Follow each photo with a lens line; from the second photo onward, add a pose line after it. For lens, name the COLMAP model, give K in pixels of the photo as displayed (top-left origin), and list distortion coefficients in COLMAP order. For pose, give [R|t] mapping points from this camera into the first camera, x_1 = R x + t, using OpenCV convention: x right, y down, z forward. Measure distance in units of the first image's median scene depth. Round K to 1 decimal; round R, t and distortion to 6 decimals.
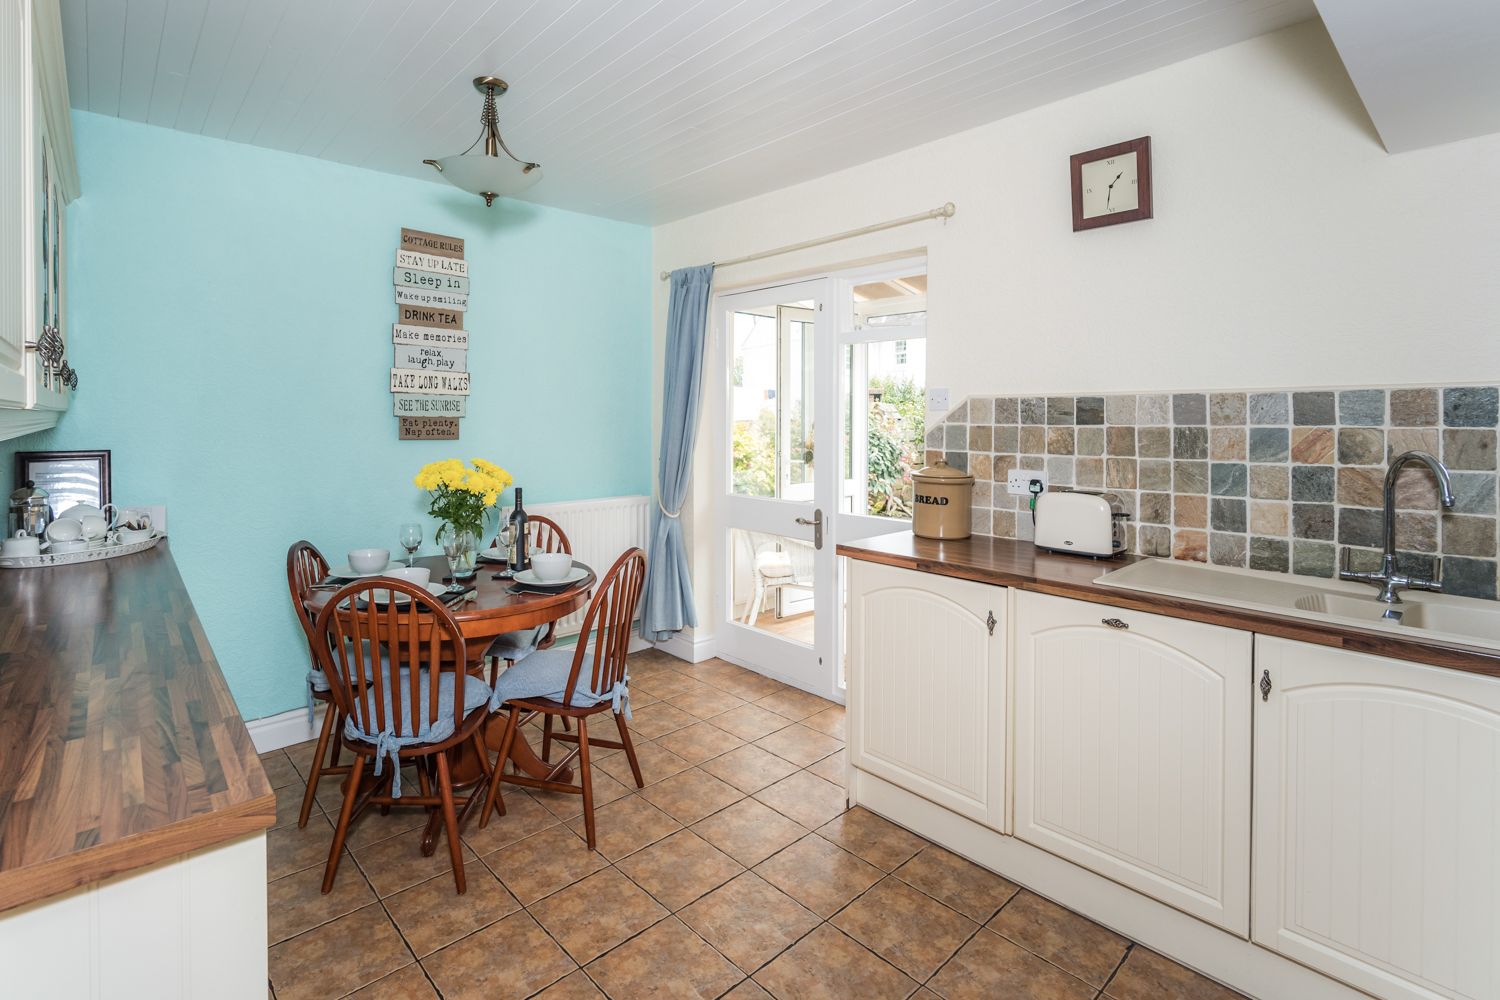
lens RADIAL K [[704.3, 0, 748.3], [0, 704.3, 422.5], [0, 0, 1]] dist [-0.002362, -0.000084]
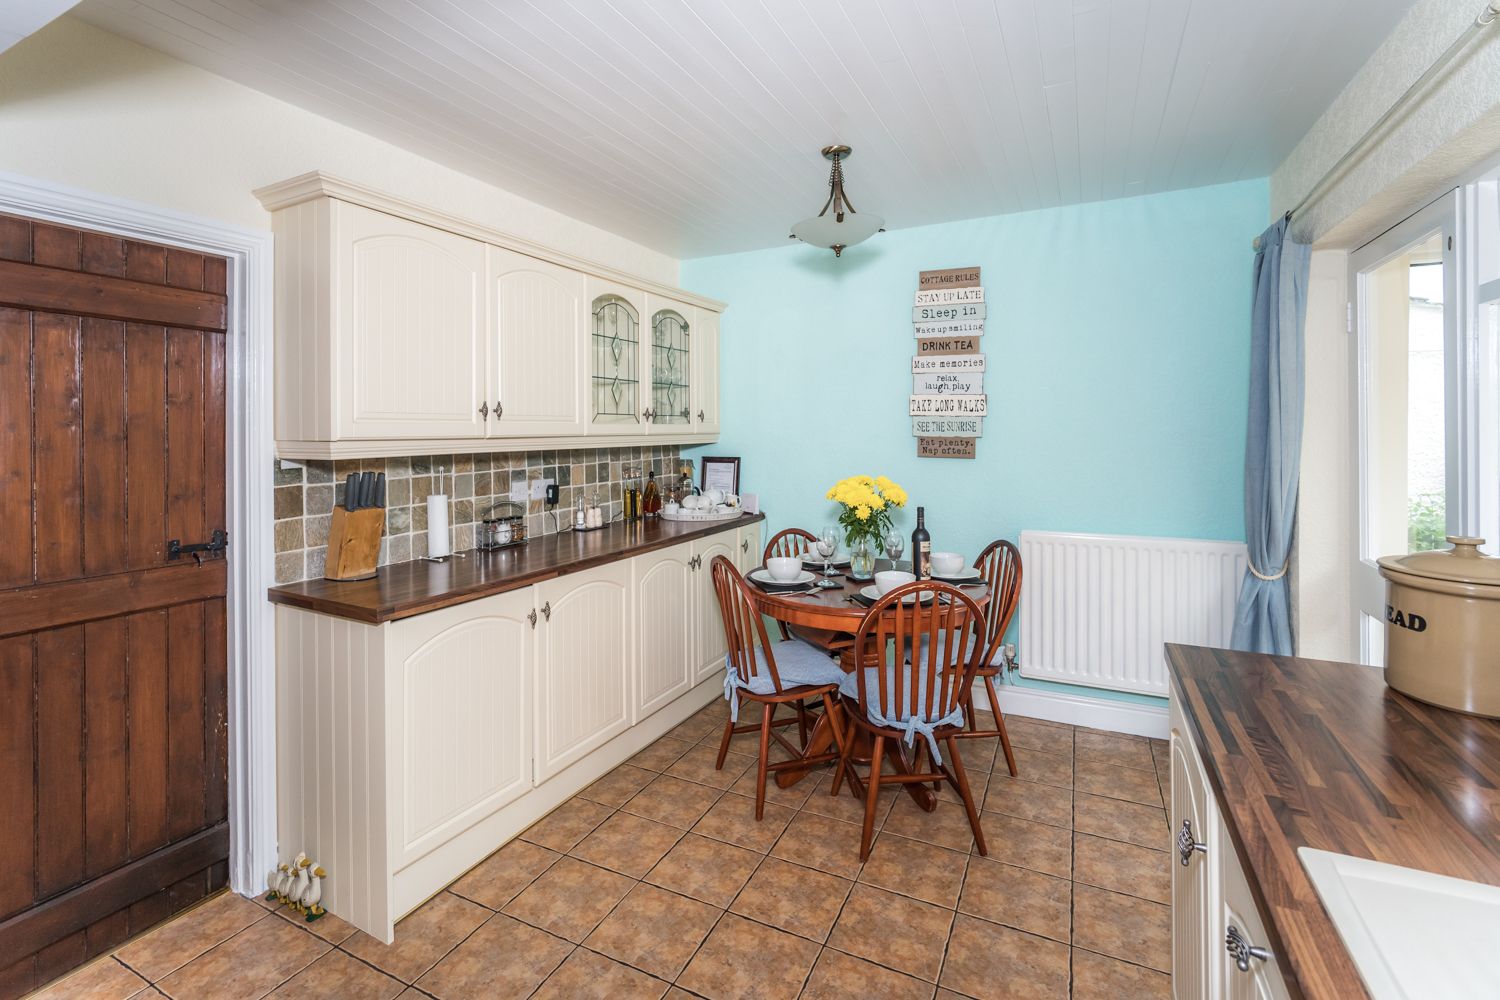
lens RADIAL K [[706.3, 0, 746.9], [0, 706.3, 428.8], [0, 0, 1]] dist [0.000889, 0.000157]
pose [[0.359284, -0.002026, -0.933226, 0.469137], [-0.004957, 0.999979, -0.004080, -0.015035], [0.933215, 0.006092, 0.359267, 0.320194]]
